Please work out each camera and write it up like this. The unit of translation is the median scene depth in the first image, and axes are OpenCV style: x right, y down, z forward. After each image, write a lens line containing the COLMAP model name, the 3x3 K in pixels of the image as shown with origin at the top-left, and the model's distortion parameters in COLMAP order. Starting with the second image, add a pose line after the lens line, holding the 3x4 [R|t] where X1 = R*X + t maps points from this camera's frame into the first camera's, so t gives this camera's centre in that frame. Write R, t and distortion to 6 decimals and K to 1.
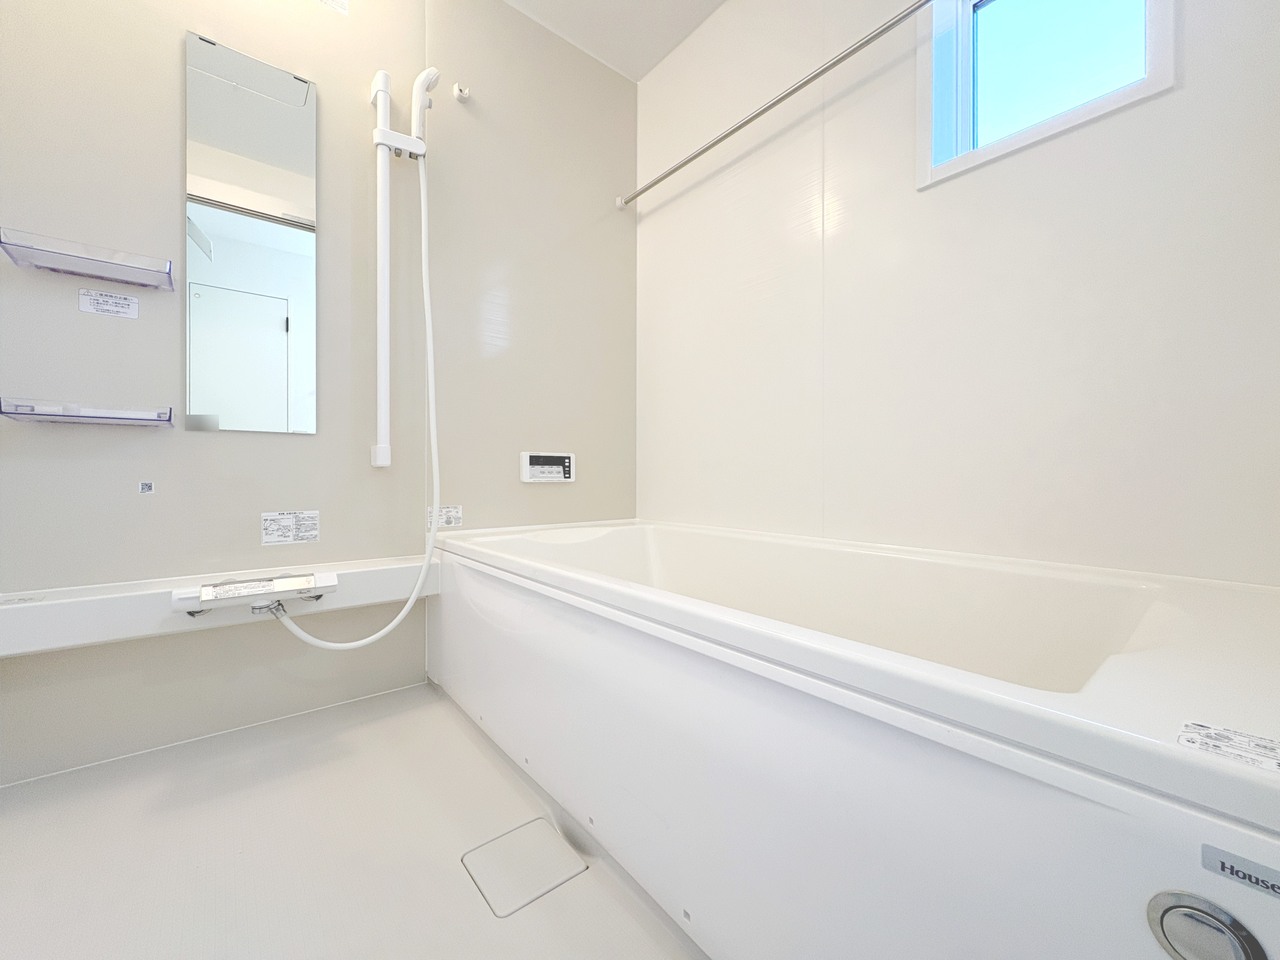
lens RADIAL K [[508.6, 0, 640.4], [0, 508.6, 476.2], [0, 0, 1]] dist [0.001623, -0.000494]
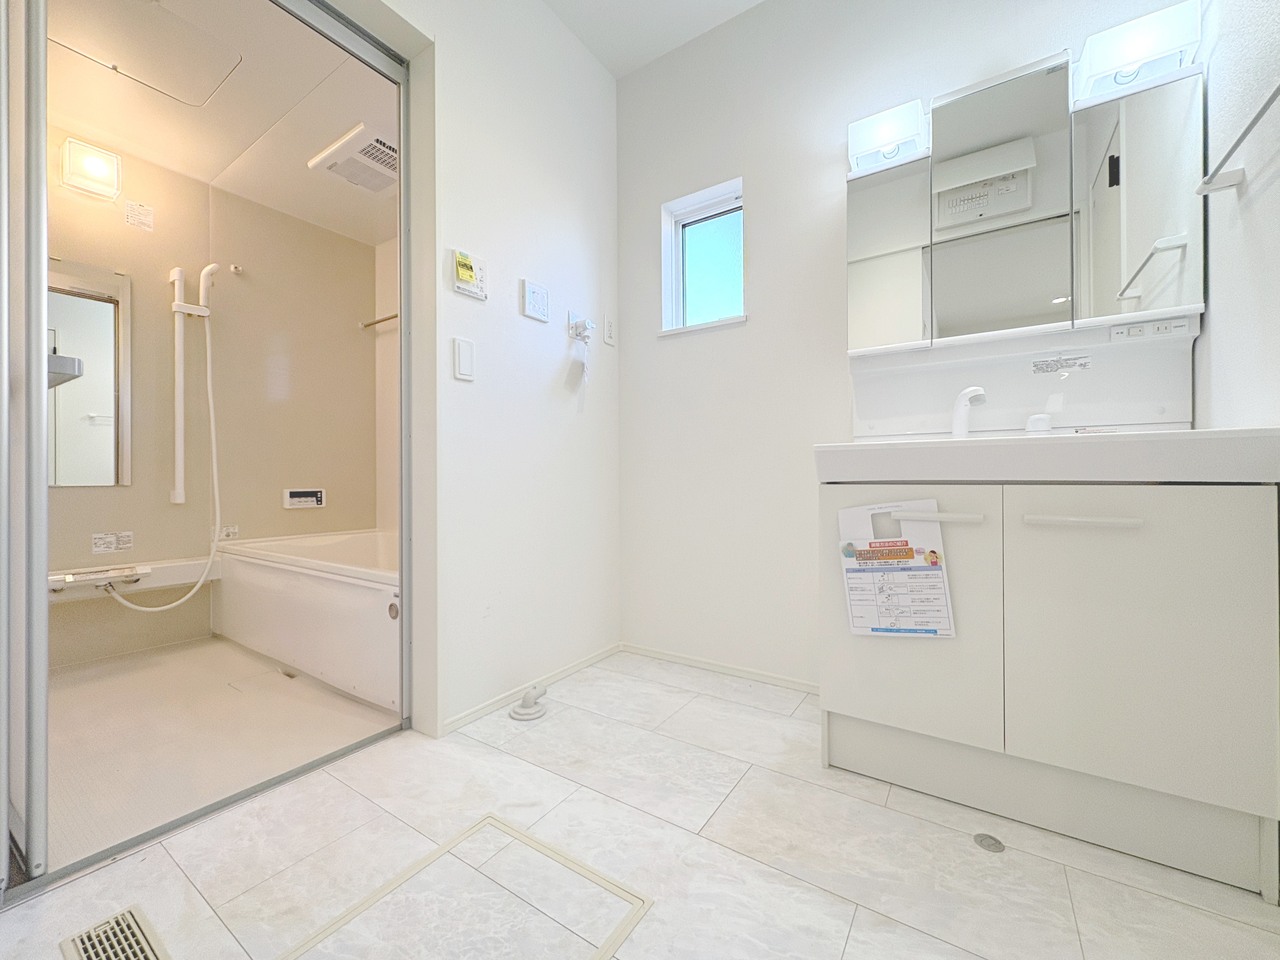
lens RADIAL K [[508.6, 0, 640.4], [0, 508.6, 476.2], [0, 0, 1]] dist [0.001623, -0.000494]
pose [[0.956833, -0.006669, 0.290561, 0.450812], [0.009527, 0.999919, -0.008424, -0.079706], [-0.290482, 0.010828, 0.956819, -1.025514]]
